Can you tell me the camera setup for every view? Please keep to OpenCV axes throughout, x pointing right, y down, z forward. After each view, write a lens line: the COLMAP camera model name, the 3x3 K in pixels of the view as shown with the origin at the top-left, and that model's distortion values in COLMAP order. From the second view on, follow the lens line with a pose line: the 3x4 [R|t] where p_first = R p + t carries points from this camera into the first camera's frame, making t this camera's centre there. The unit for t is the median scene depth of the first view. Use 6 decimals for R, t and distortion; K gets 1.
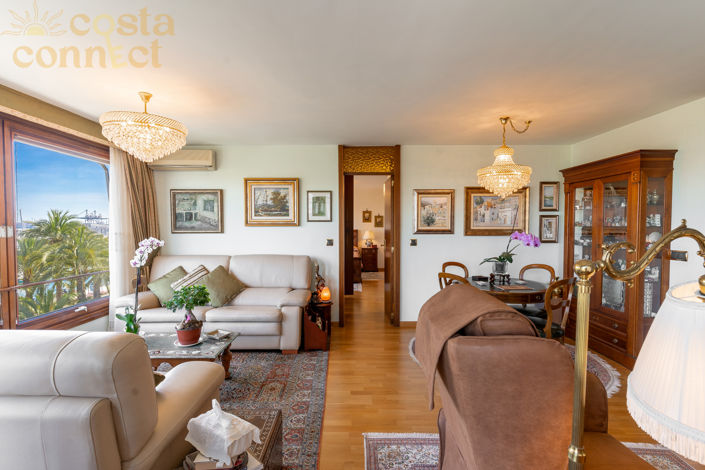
lens RADIAL K [[336.1, 0, 354.7], [0, 336.1, 234.1], [0, 0, 1]] dist [0.001892, 0.000417]
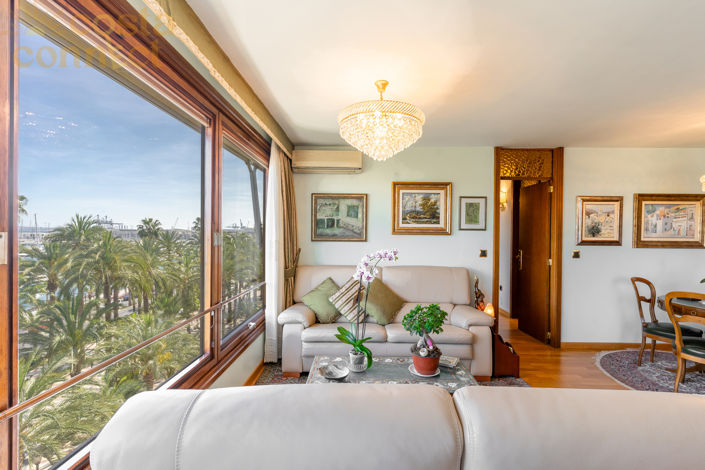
lens RADIAL K [[336.1, 0, 351.5], [0, 336.1, 234.0], [0, 0, 1]] dist [0.001892, 0.000417]
pose [[0.999665, 0.011968, -0.022968, -0.412302], [-0.012515, 0.999639, -0.023789, -0.001479], [0.022675, 0.024069, 0.999453, 0.085311]]
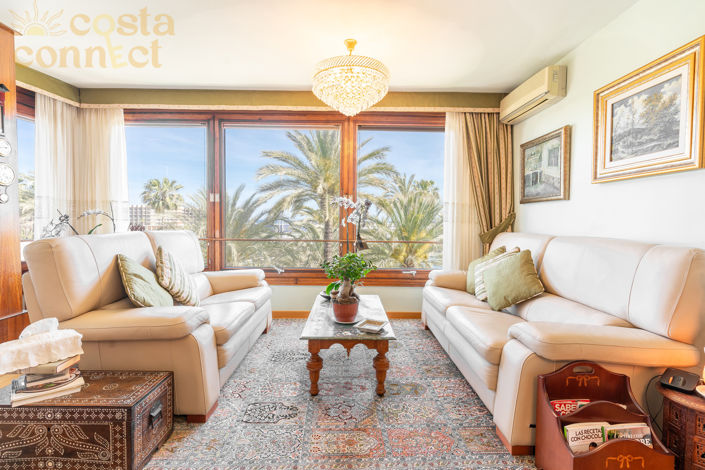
lens RADIAL K [[336.1, 0, 349.8], [0, 336.1, 235.5], [0, 0, 1]] dist [0.001892, 0.000417]
pose [[0.005860, 0.046656, -0.998894, 0.200633], [-0.040410, 0.998106, 0.046383, 0.047893], [0.999166, 0.040094, 0.007734, 0.615043]]
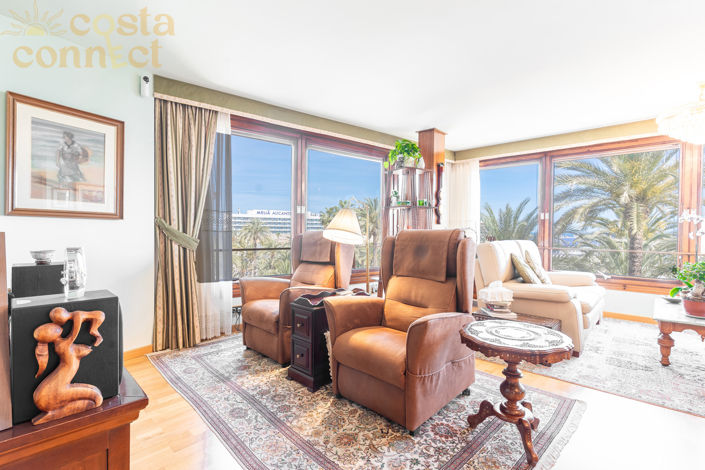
lens RADIAL K [[336.1, 0, 351.1], [0, 336.1, 234.3], [0, 0, 1]] dist [0.001892, 0.000417]
pose [[-0.677123, 0.003941, -0.735860, 0.480577], [-0.030467, 0.998978, 0.033385, 0.048224], [0.735239, 0.045025, -0.676311, 0.576645]]
